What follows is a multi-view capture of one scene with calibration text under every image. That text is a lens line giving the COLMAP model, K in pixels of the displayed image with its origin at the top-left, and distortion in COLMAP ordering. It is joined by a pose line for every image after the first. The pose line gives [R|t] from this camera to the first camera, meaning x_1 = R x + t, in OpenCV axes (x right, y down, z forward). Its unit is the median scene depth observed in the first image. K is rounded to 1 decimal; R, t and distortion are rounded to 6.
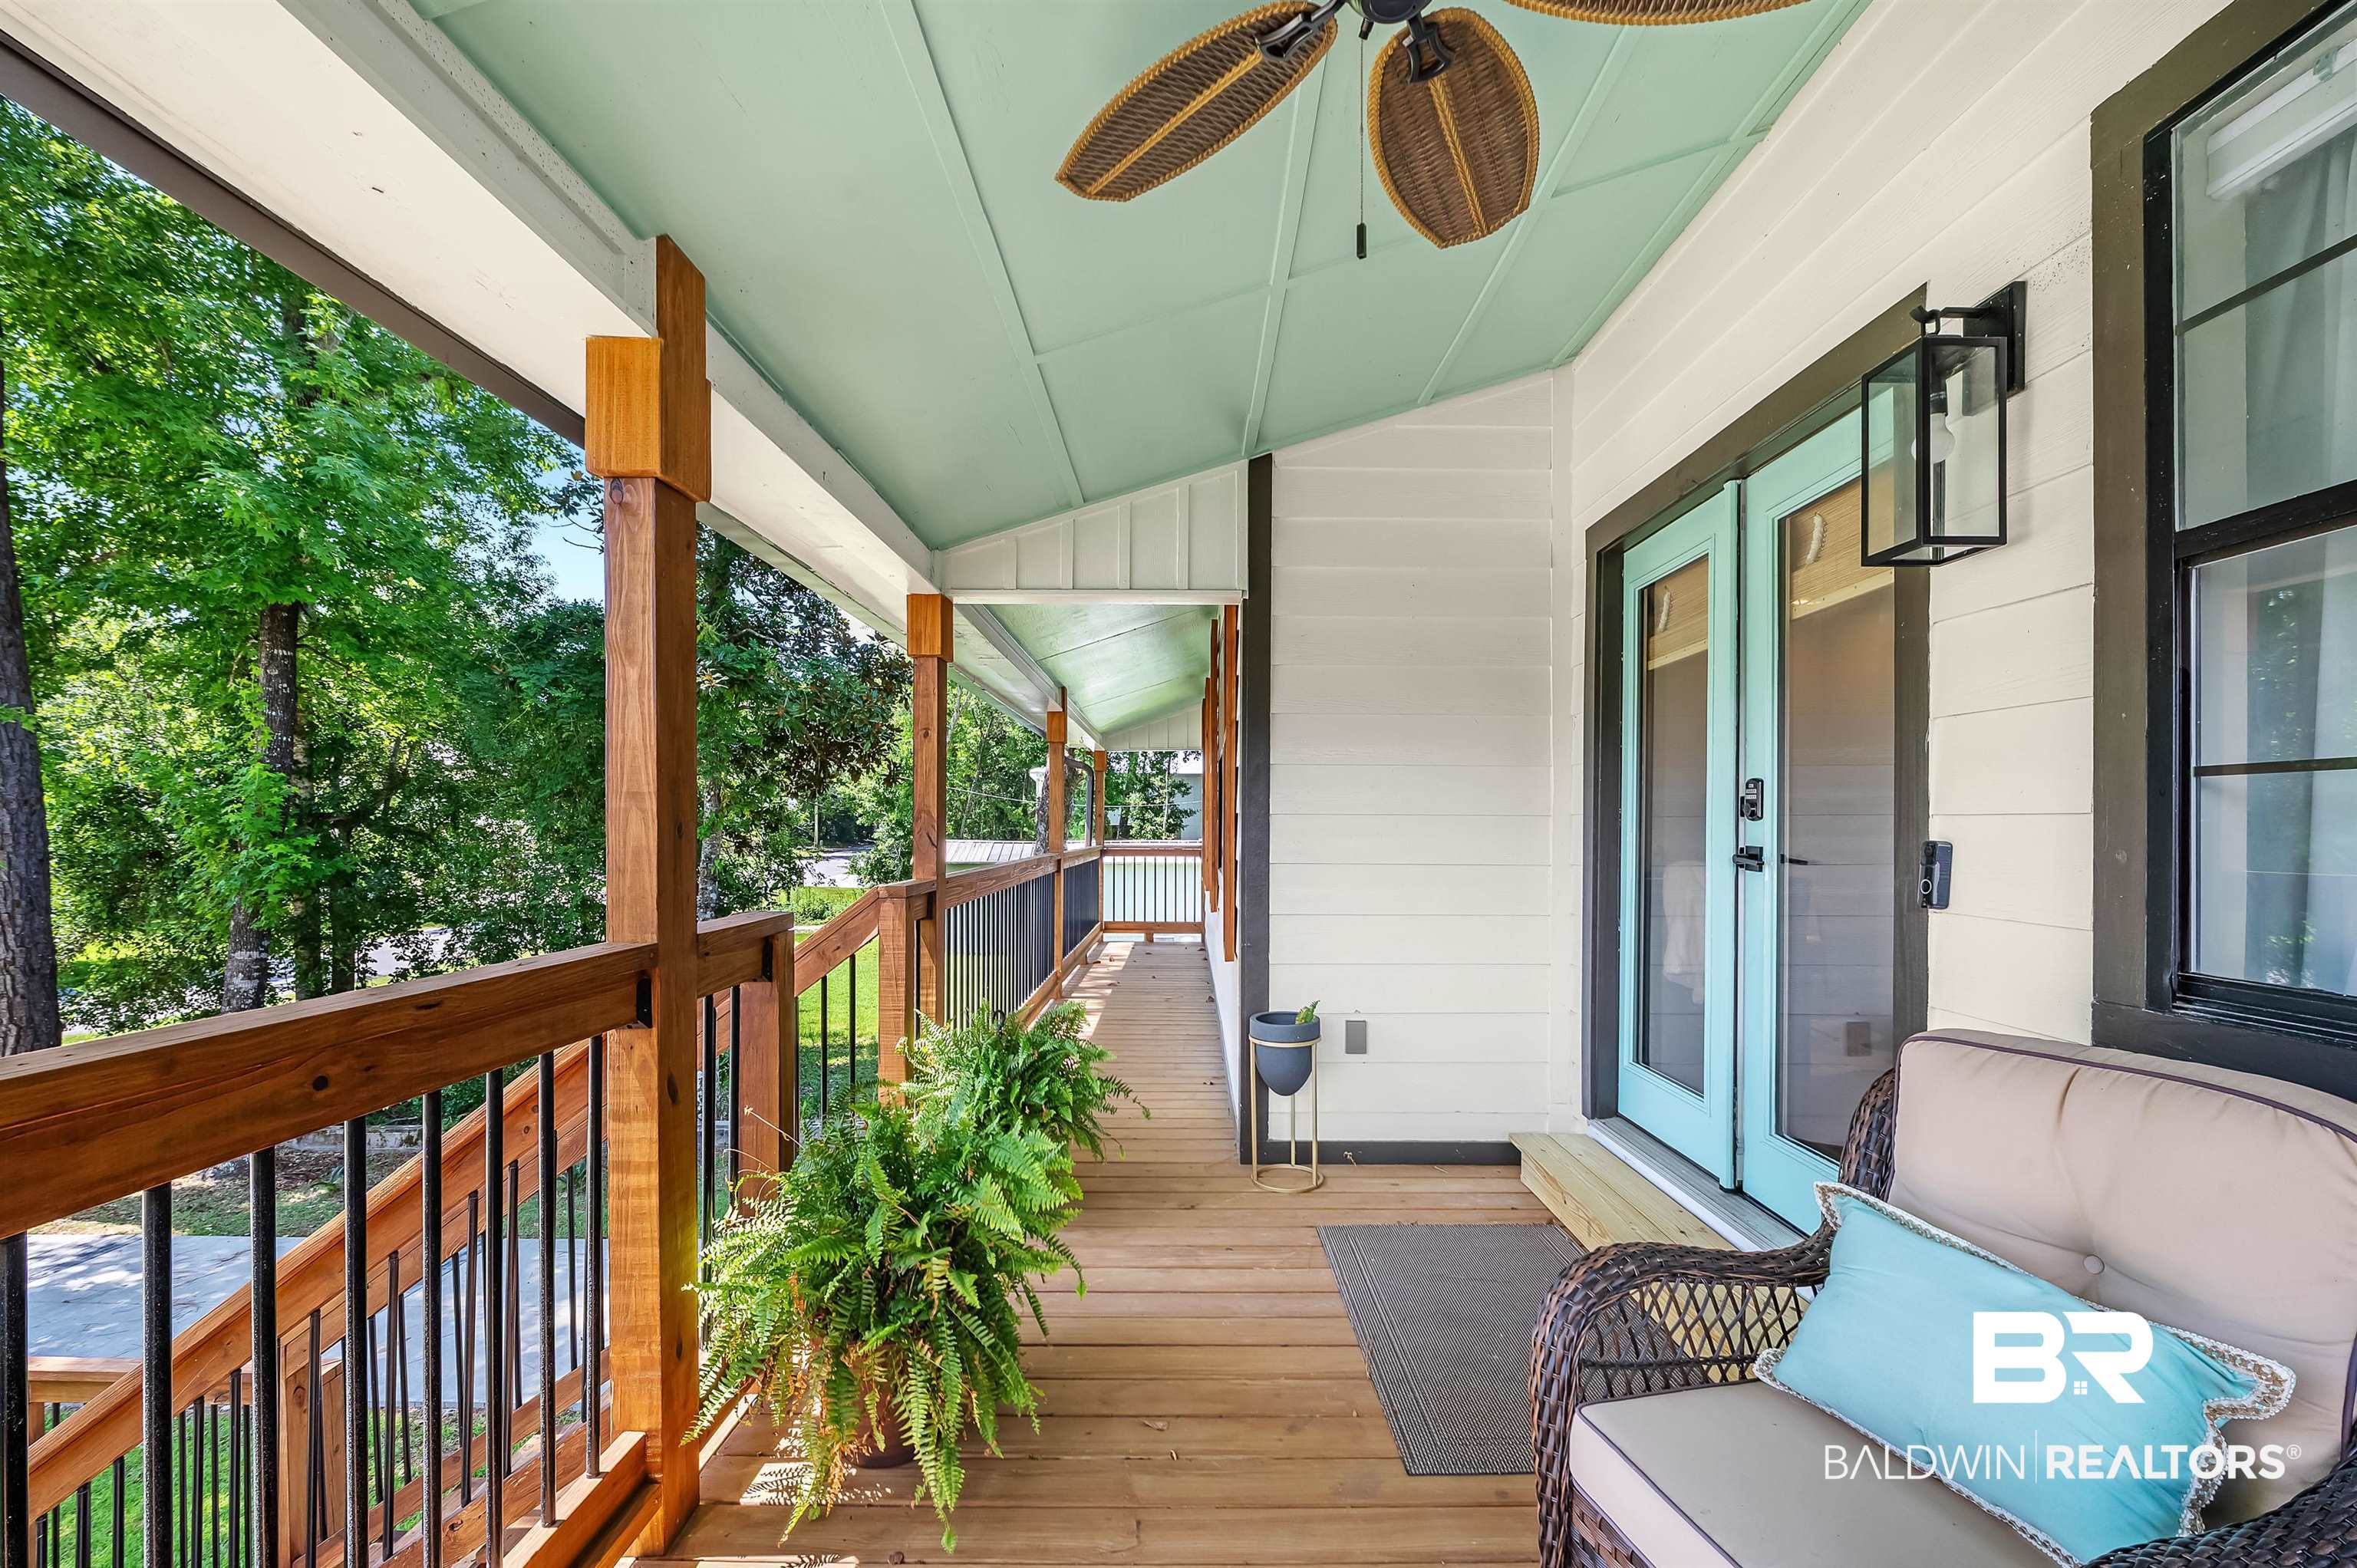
lens RADIAL K [[1000.8, 0, 1183.3], [0, 1000.8, 833.5], [0, 0, 1]] dist [-0.005624, 0.000195]
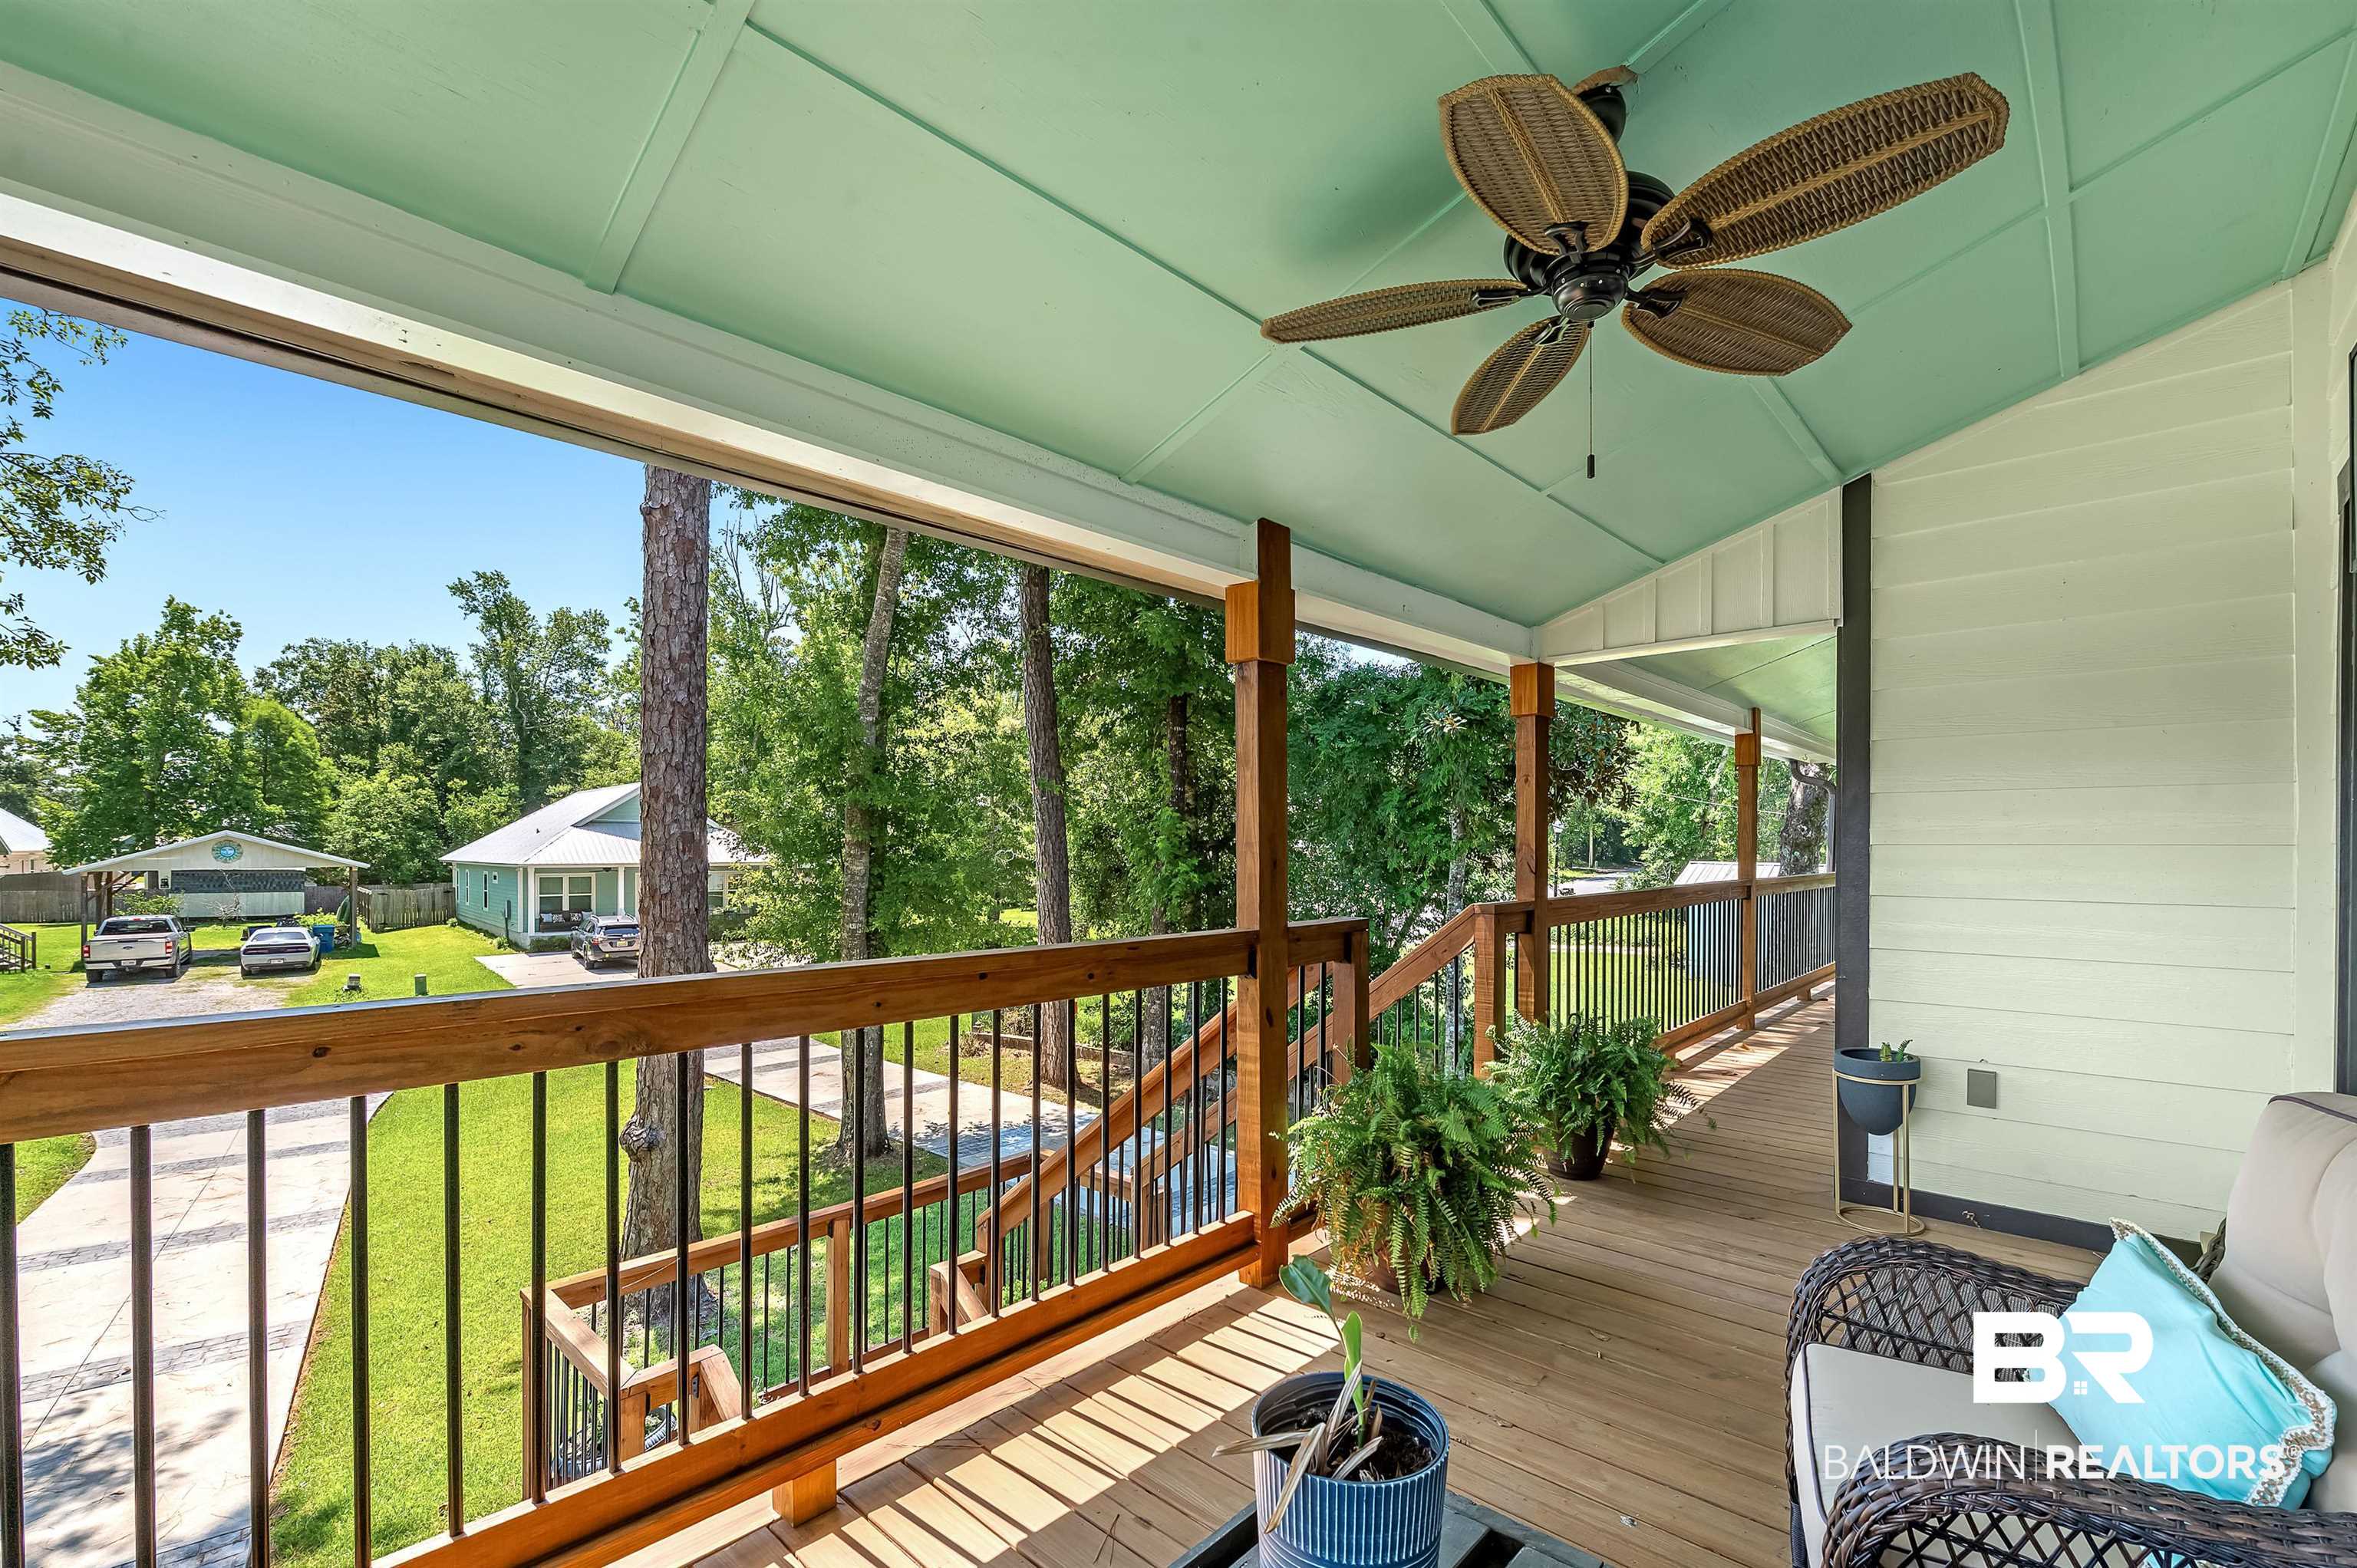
lens RADIAL K [[1002.4, 0, 1178.7], [0, 1002.4, 855.3], [0, 0, 1]] dist [0.000584, -0.000047]
pose [[0.730821, 0.001479, -0.682568, 0.261606], [-0.000358, 0.999998, 0.001783, -0.010642], [0.682569, -0.001059, 0.730820, -0.169296]]
